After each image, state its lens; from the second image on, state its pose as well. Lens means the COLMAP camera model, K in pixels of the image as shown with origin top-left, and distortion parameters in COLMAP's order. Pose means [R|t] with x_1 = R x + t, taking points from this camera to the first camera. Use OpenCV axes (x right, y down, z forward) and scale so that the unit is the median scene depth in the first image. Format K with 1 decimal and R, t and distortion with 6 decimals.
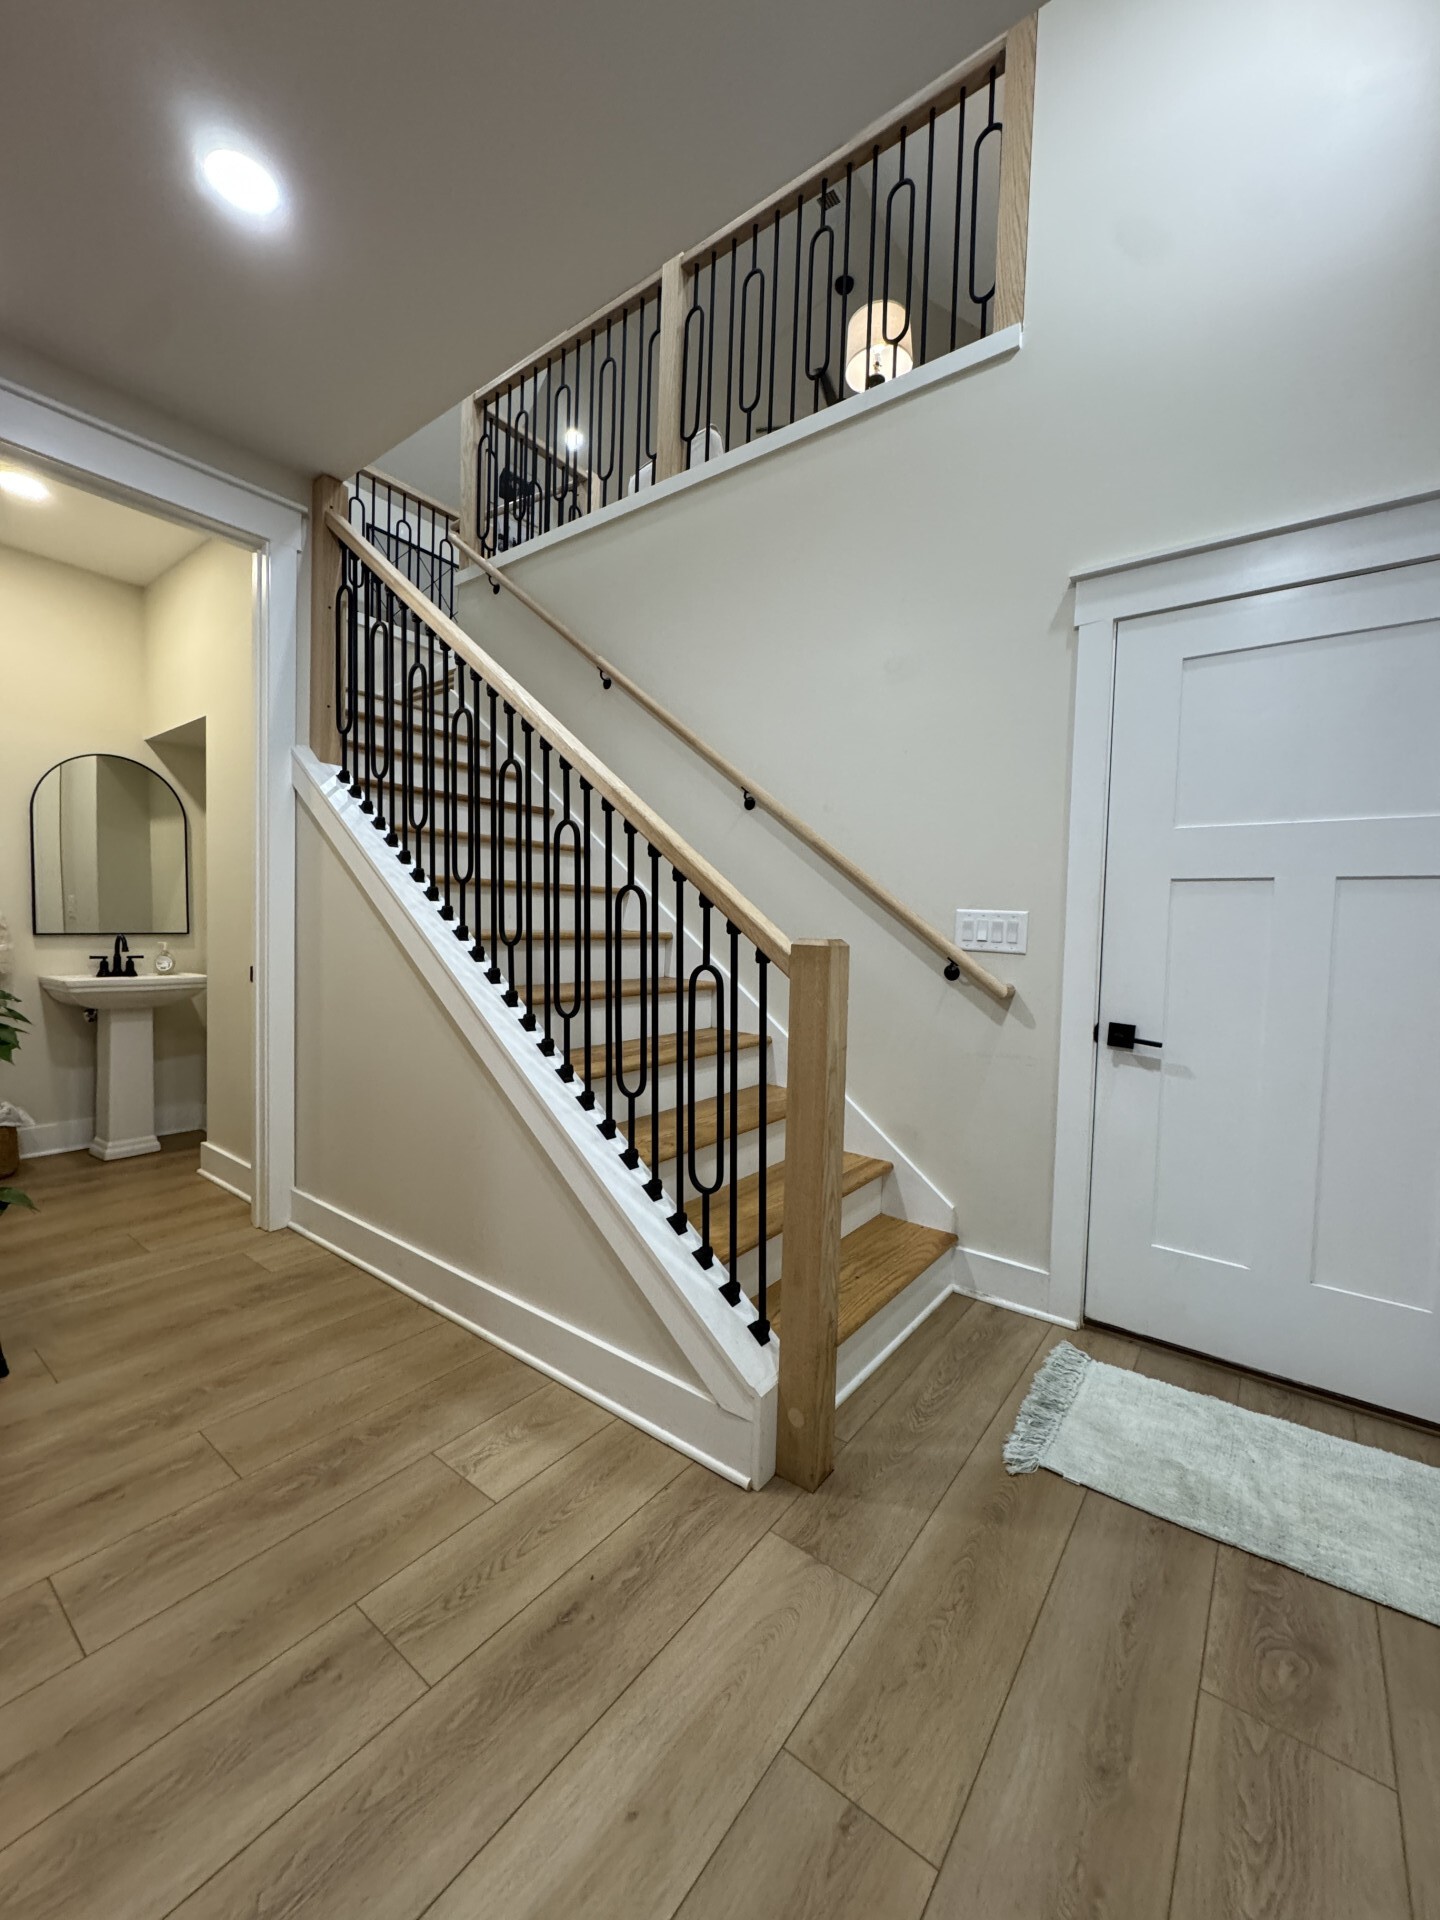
lens RADIAL K [[768.1, 0, 719.2], [0, 768.1, 952.8], [0, 0, 1]] dist [-0.005407, 0.000634]
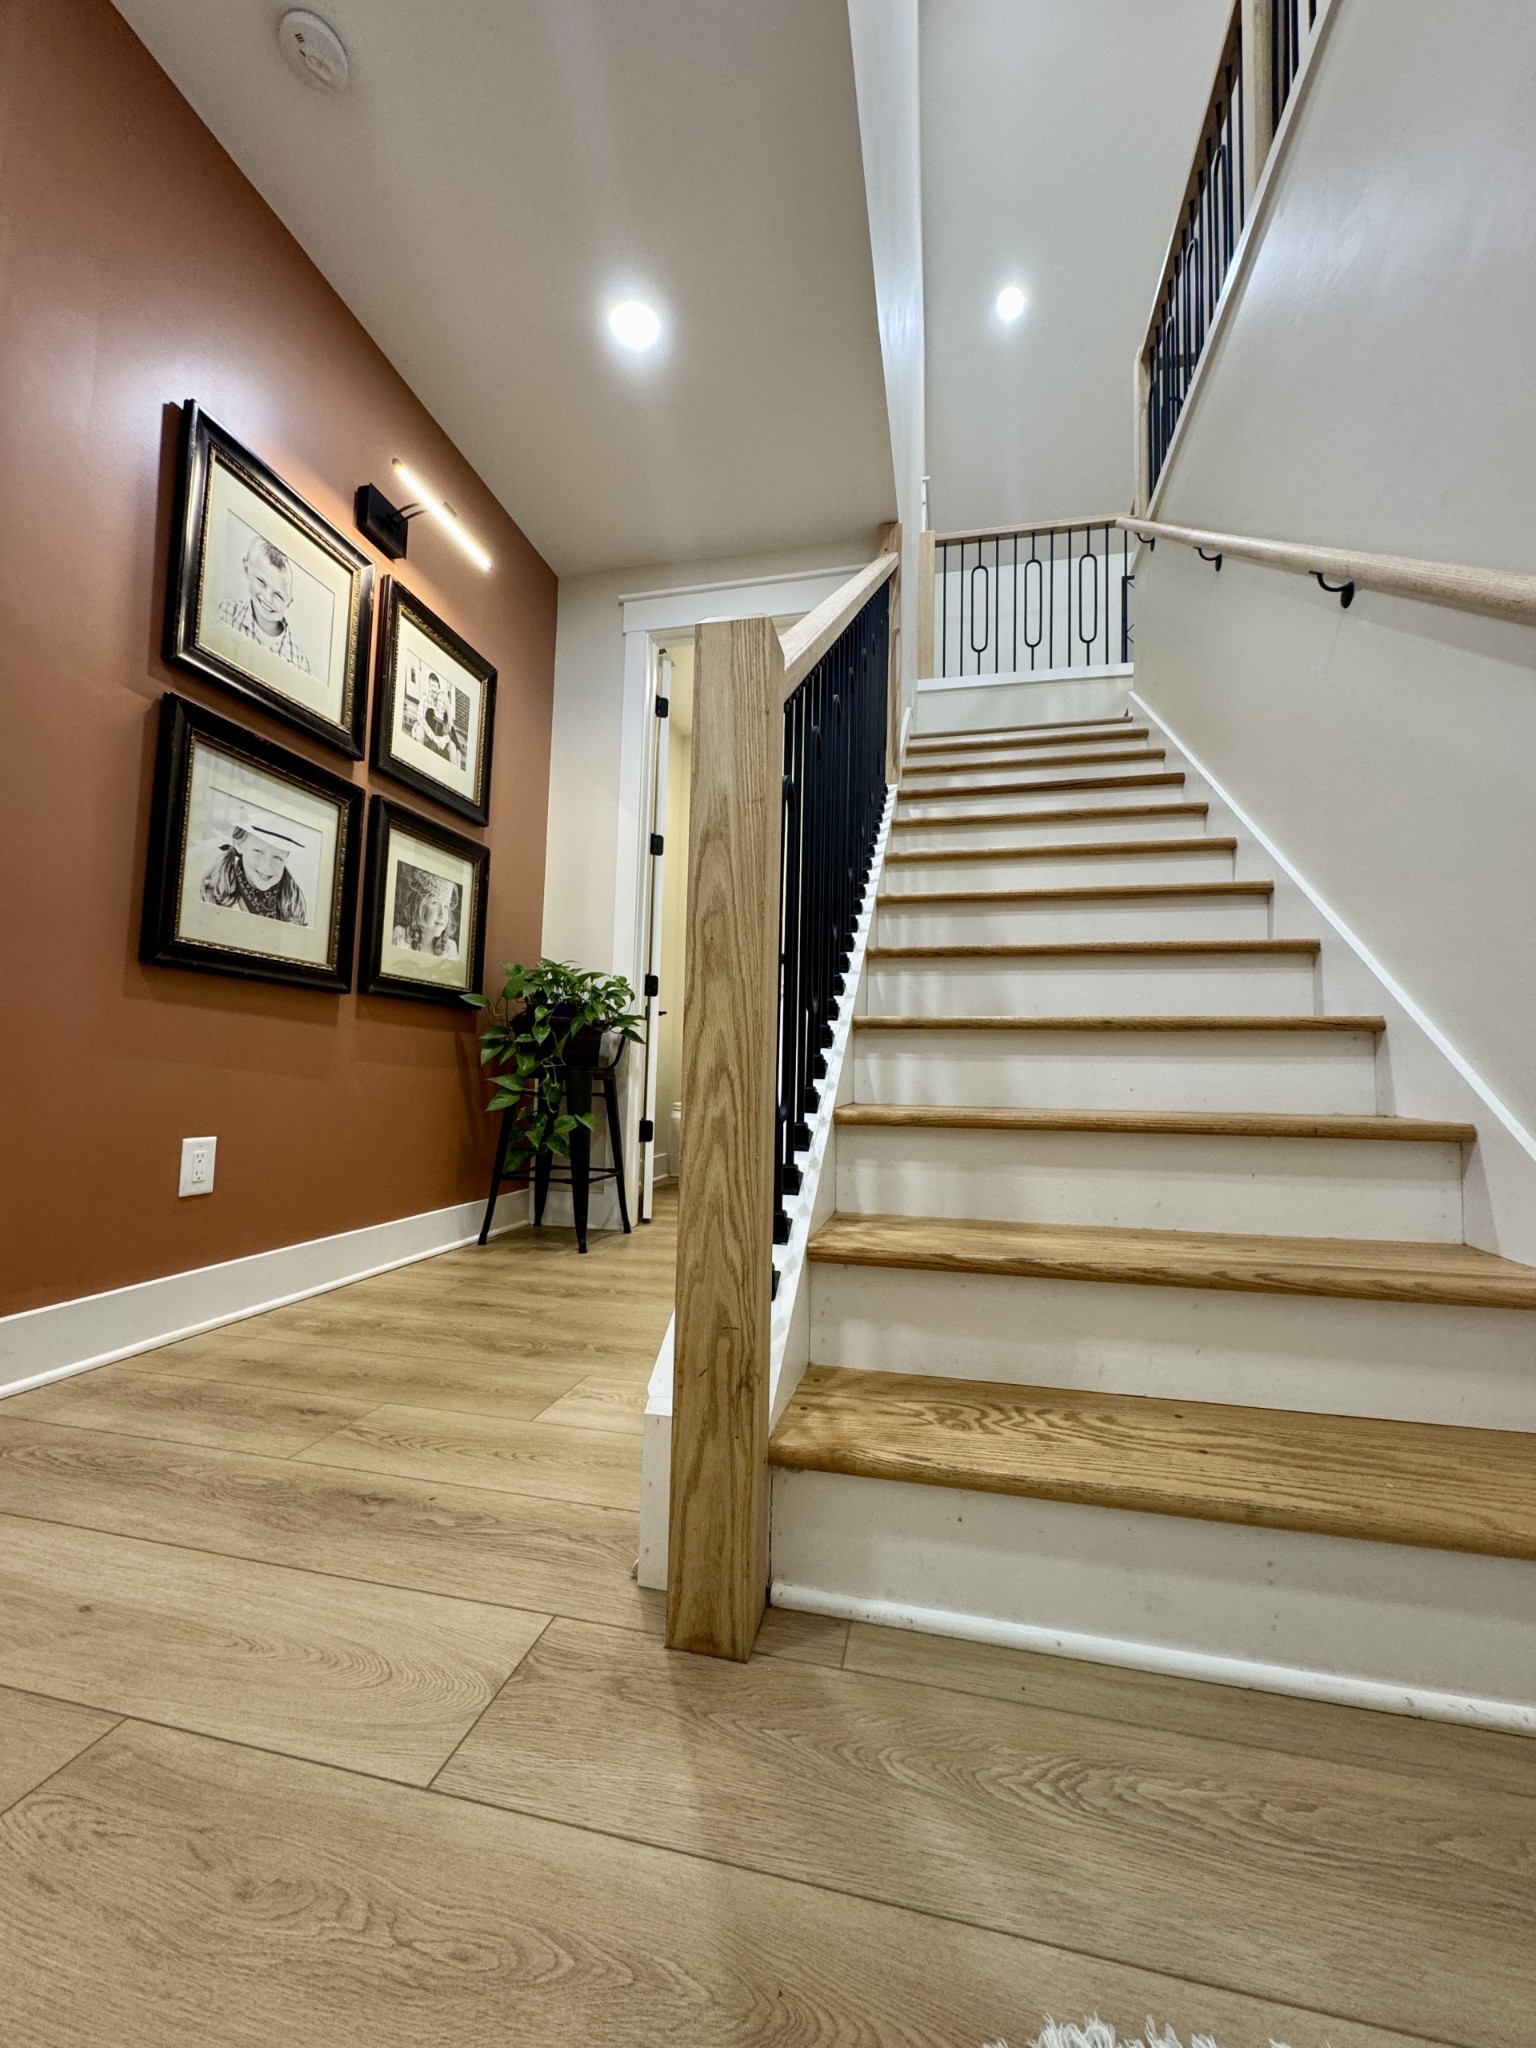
lens RADIAL K [[819.3, 0, 769.0], [0, 819.3, 1021.6], [0, 0, 1]] dist [-0.005407, 0.000634]
pose [[0.415643, -0.080810, -0.905931, 0.680155], [-0.058119, 0.991650, -0.115121, 0.352956], [0.907669, 0.100501, 0.407476, 0.803301]]
